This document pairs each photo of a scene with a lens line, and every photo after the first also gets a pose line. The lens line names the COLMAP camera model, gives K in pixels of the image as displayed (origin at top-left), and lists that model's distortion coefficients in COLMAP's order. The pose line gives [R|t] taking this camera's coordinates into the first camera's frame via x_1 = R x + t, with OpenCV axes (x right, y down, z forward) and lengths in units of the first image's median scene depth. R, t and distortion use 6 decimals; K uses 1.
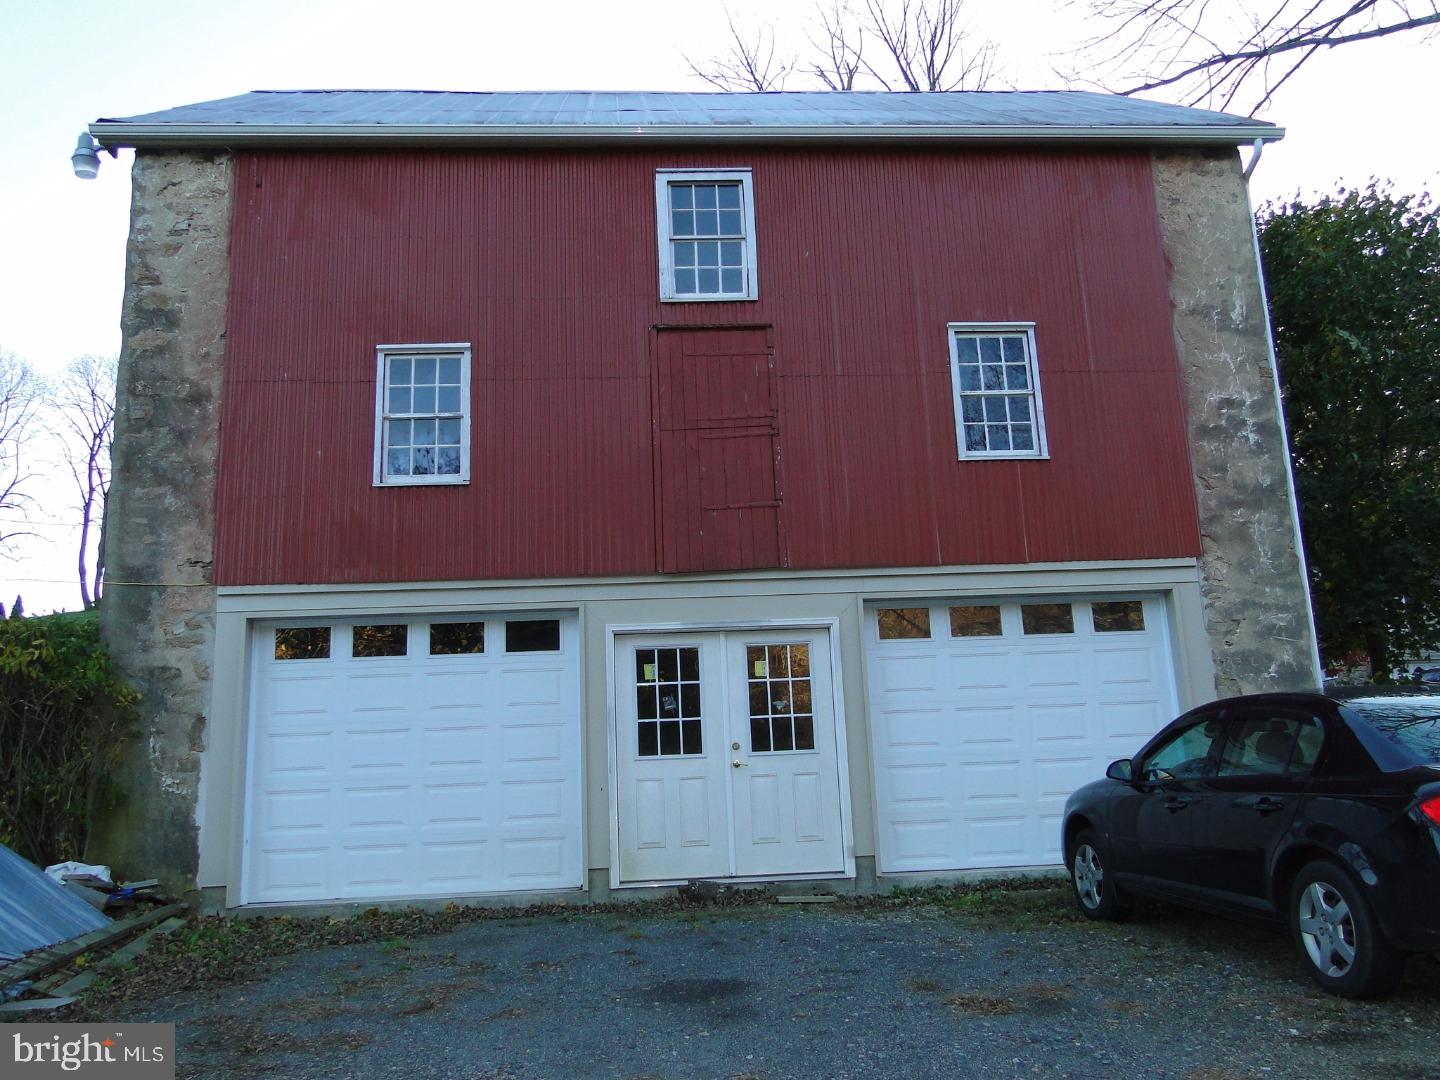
lens RADIAL K [[1235.9, 0, 719.2], [0, 1235.9, 495.8], [0, 0, 1]] dist [-0.001779, 0.000121]
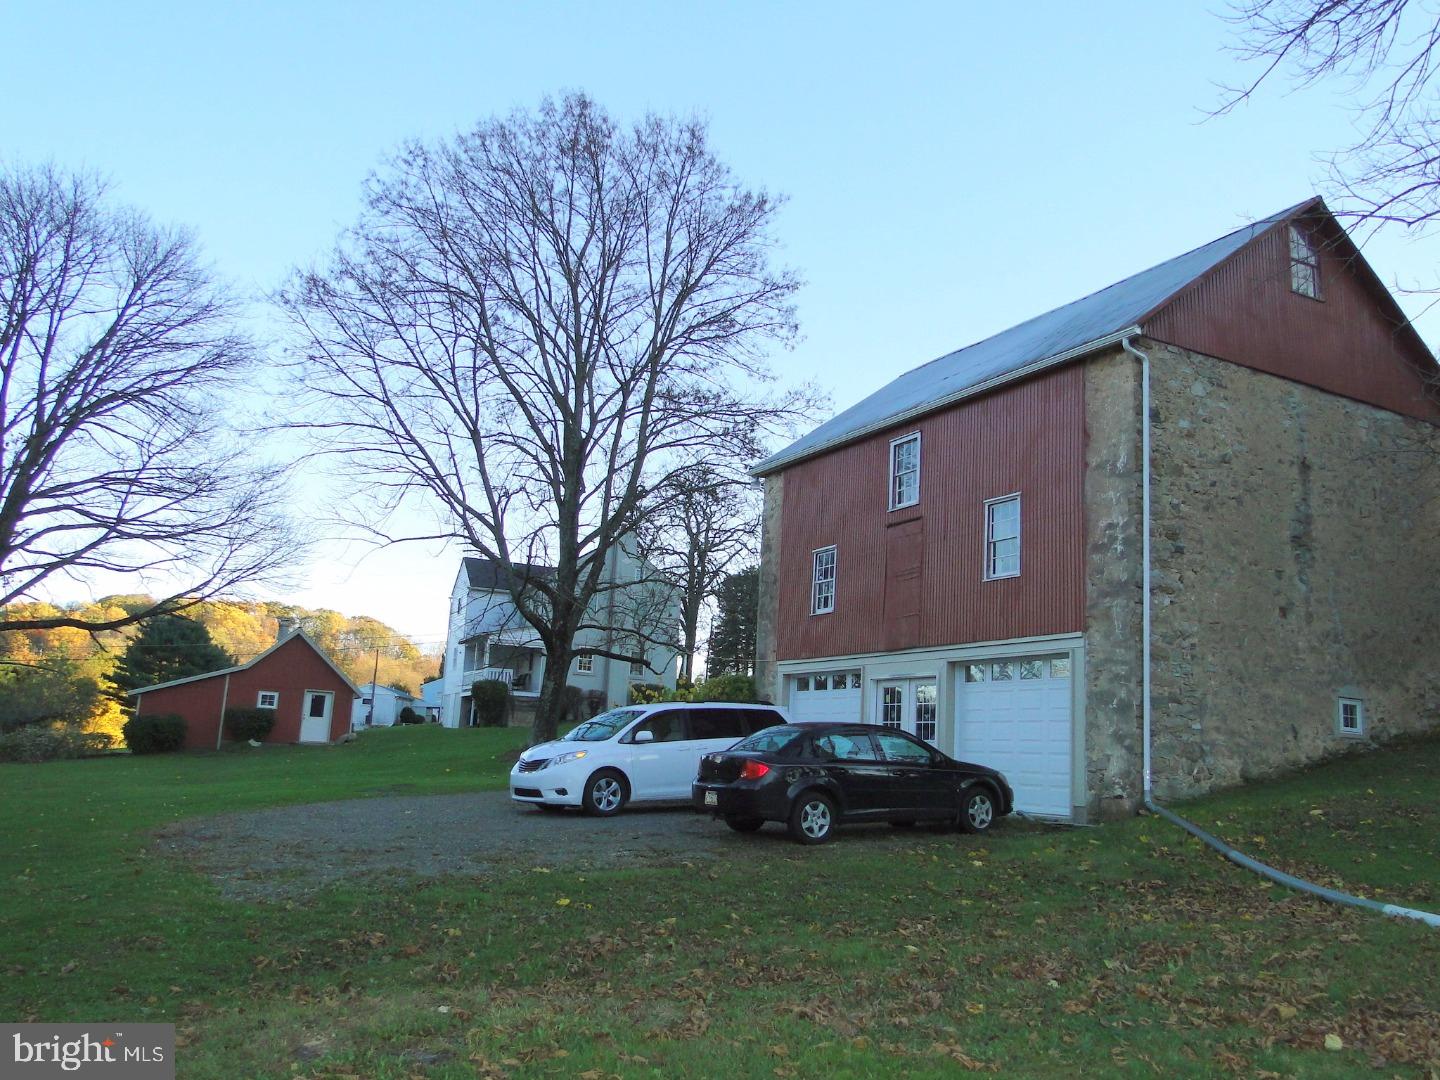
lens RADIAL K [[1235.9, 0, 719.2], [0, 1235.9, 495.8], [0, 0, 1]] dist [-0.001779, 0.000121]
pose [[0.392667, -0.133275, -0.909973, 1.663996], [0.153702, 0.985038, -0.077944, -0.069465], [0.906746, -0.109258, 0.407277, -0.054128]]
